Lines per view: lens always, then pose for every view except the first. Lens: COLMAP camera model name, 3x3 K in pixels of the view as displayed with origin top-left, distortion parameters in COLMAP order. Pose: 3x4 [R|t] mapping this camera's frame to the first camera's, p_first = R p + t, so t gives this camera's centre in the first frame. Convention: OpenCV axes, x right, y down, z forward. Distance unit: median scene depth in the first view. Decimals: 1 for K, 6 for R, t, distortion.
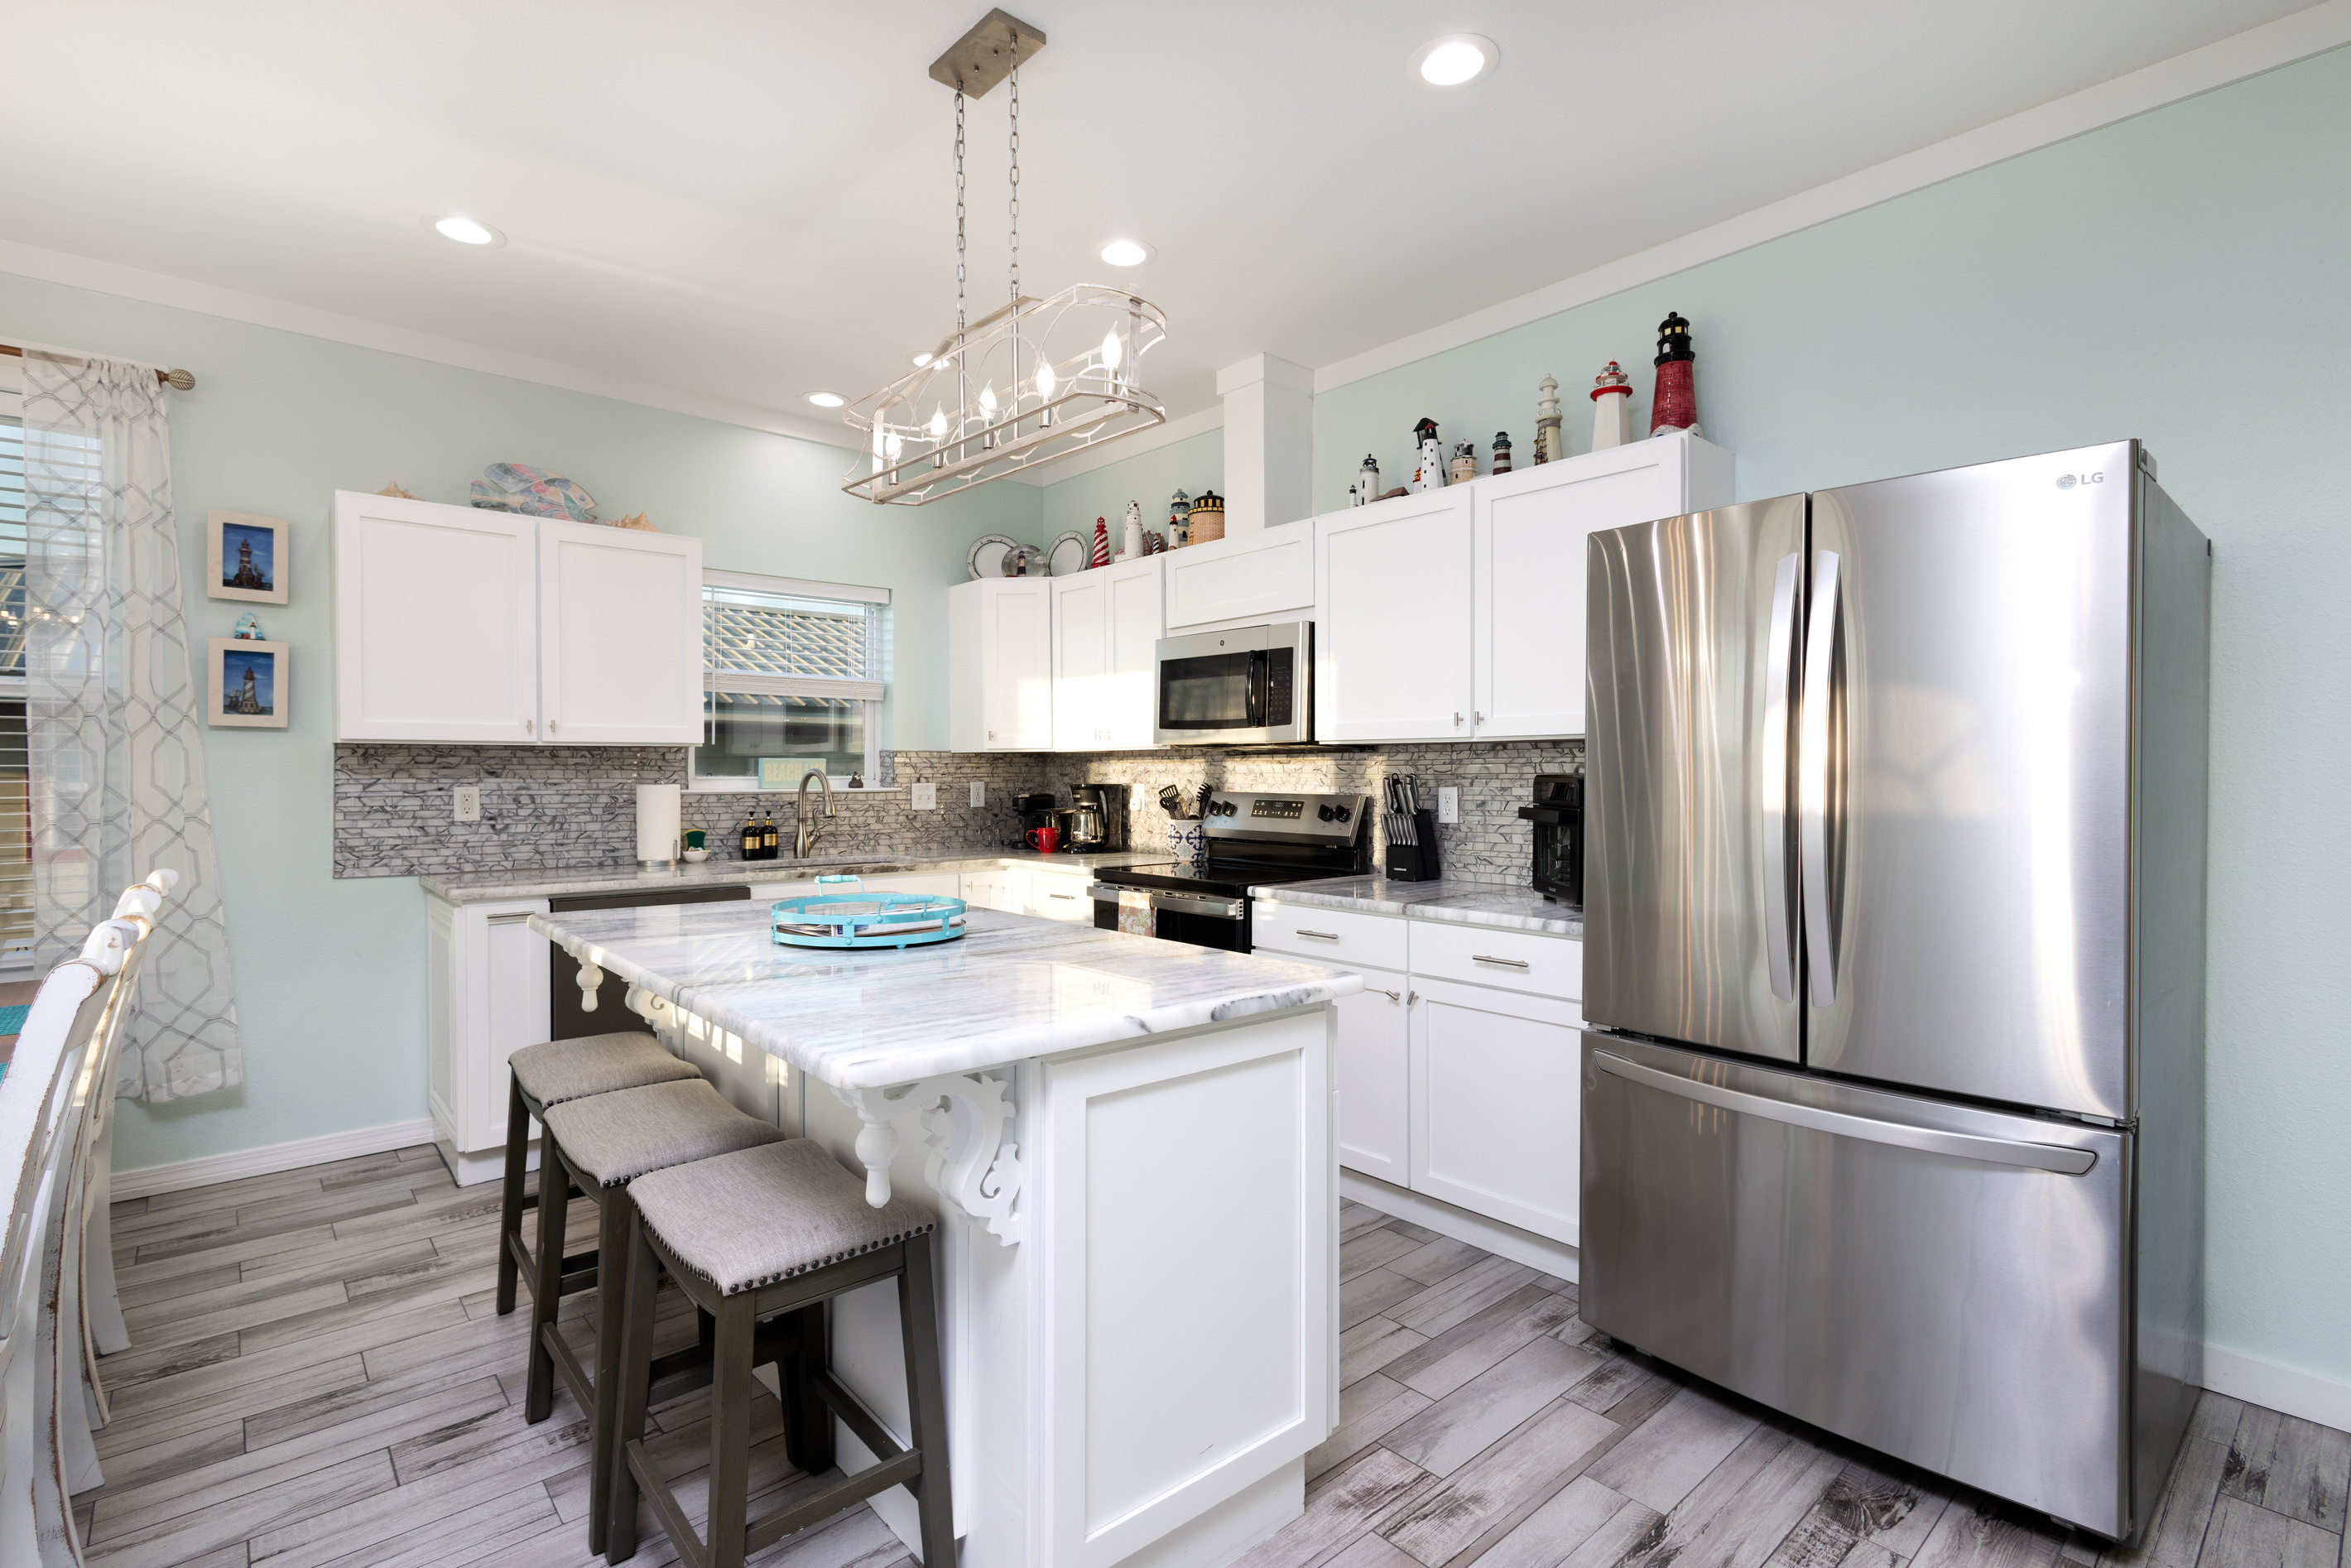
lens RADIAL K [[1110.6, 0, 1171.4], [0, 1110.6, 780.6], [0, 0, 1]] dist [0.008249, -0.001949]
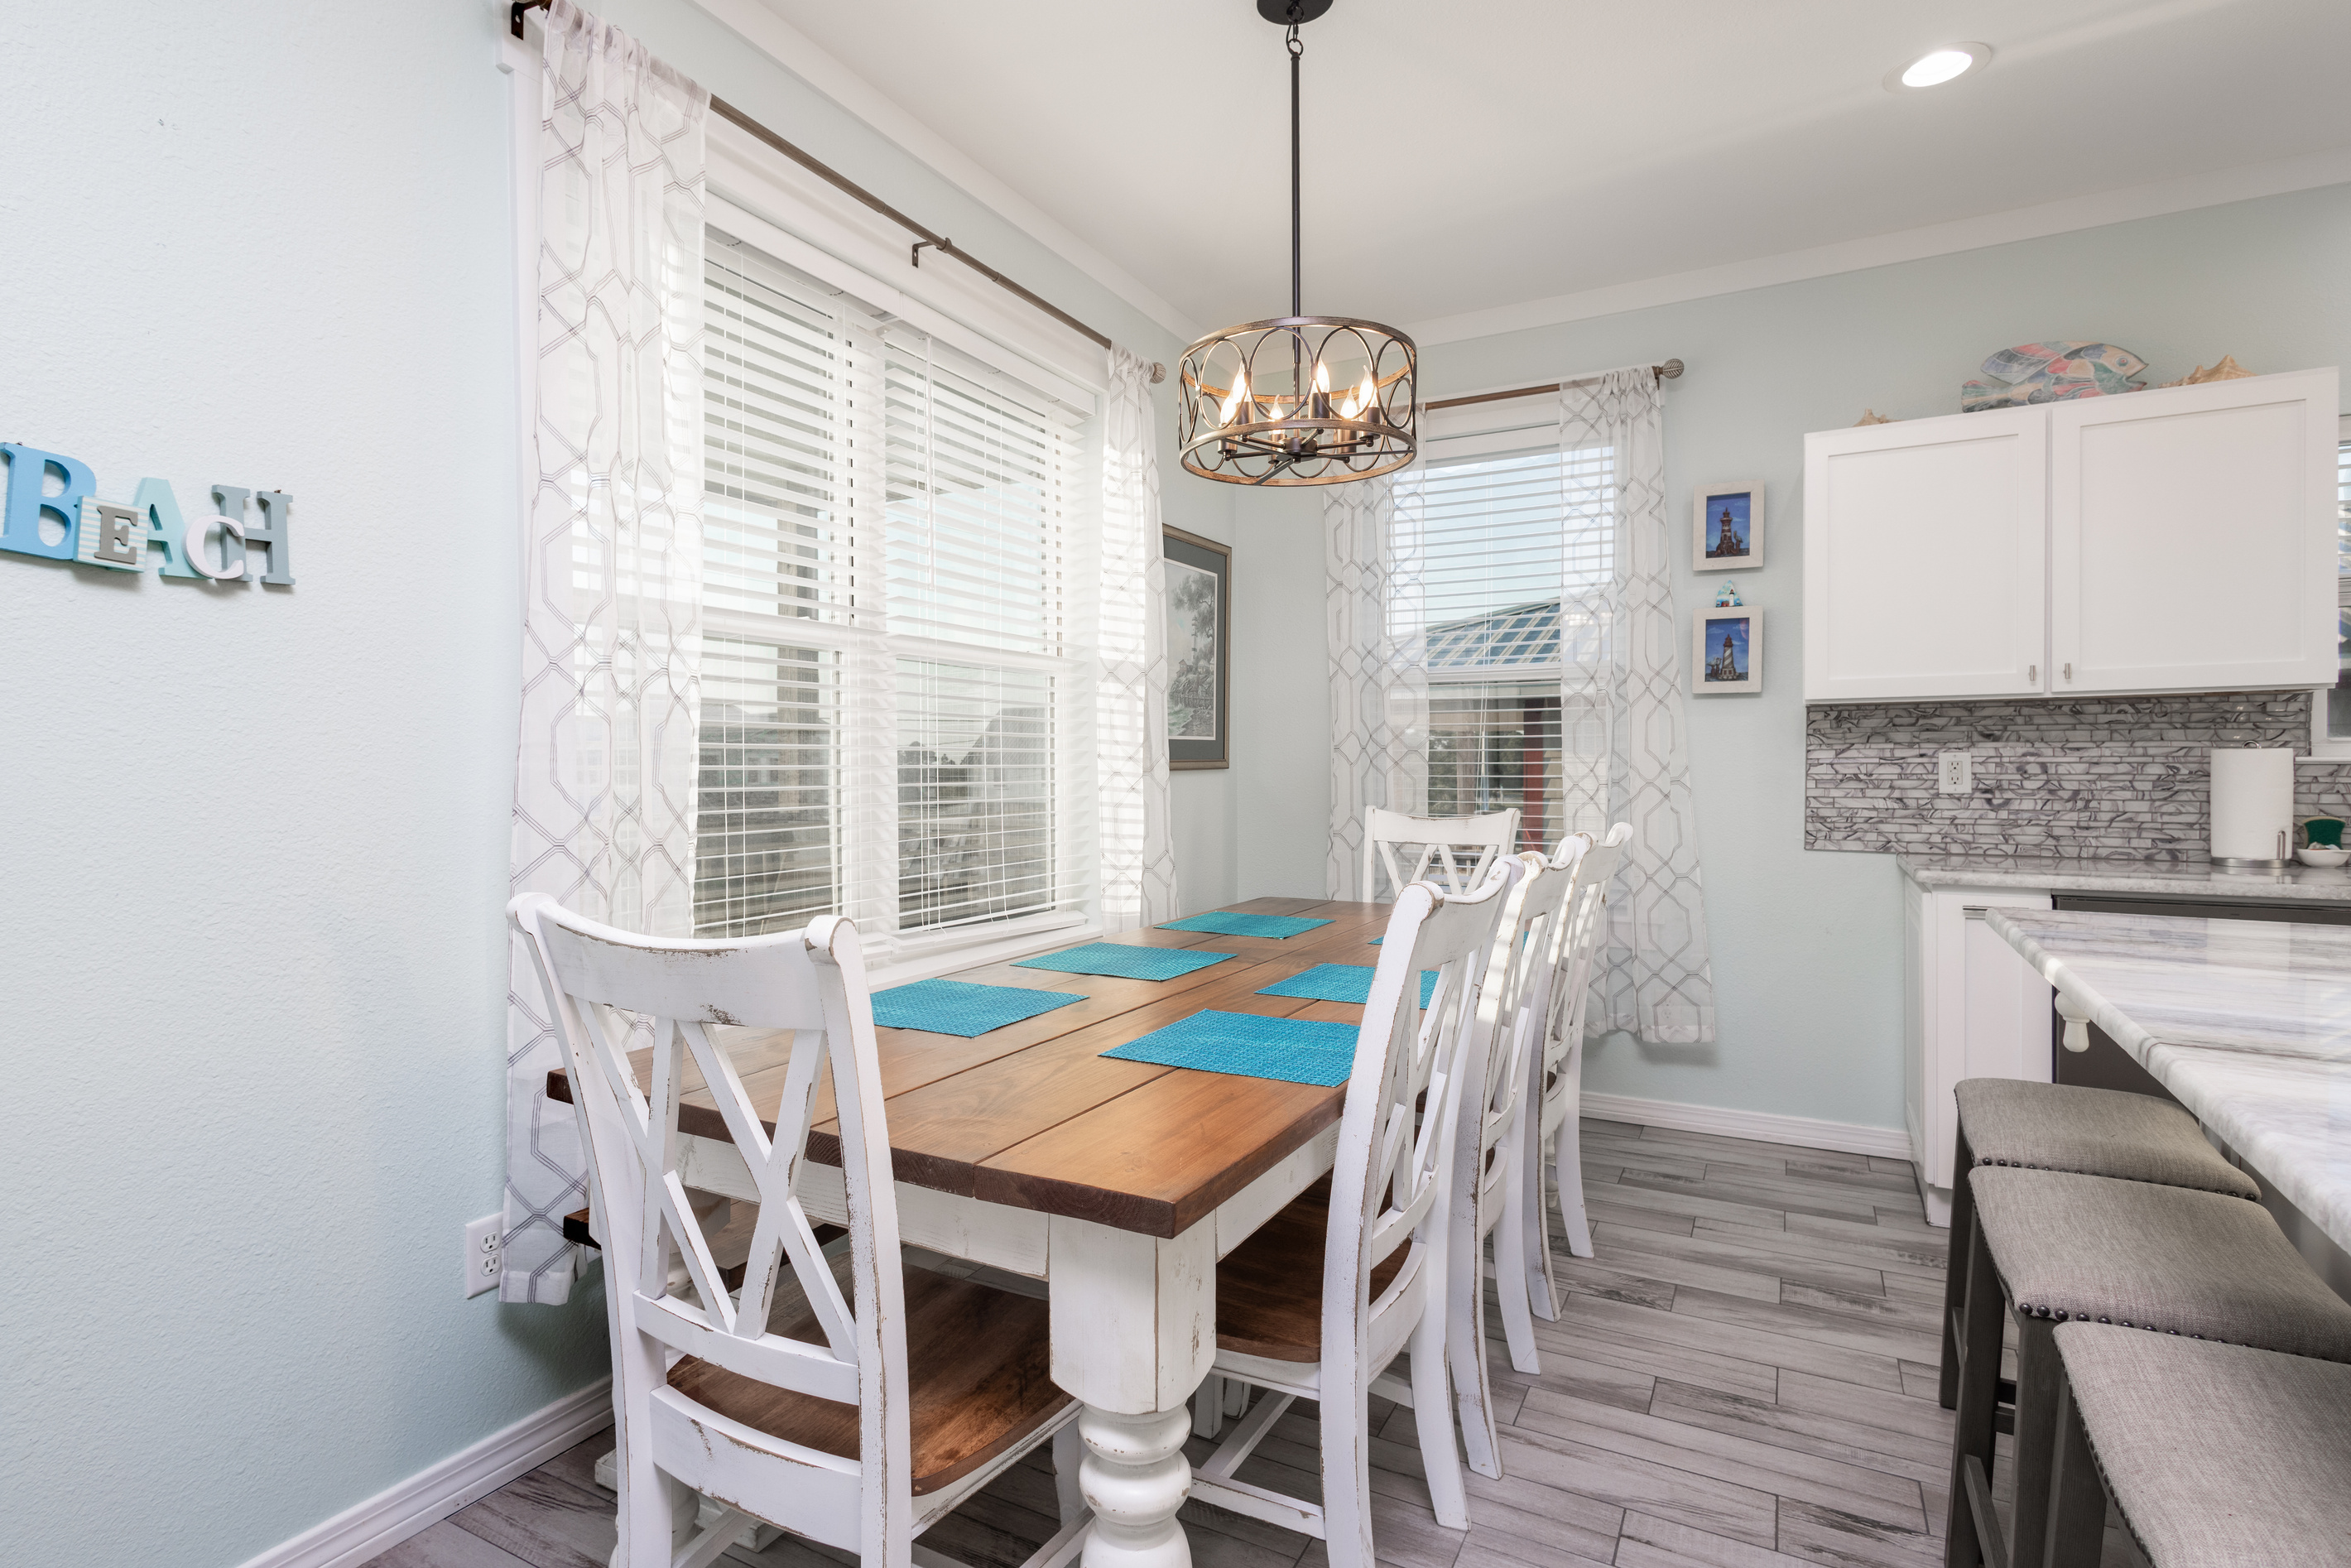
lens RADIAL K [[1110.6, 0, 1171.6], [0, 1110.6, 794.7], [0, 0, 1]] dist [0.008249, -0.001949]
pose [[0.318790, 0.011822, -0.947752, -0.028513], [-0.001136, 0.999926, 0.012091, 0.032202], [0.947825, -0.002778, 0.318780, 0.200060]]
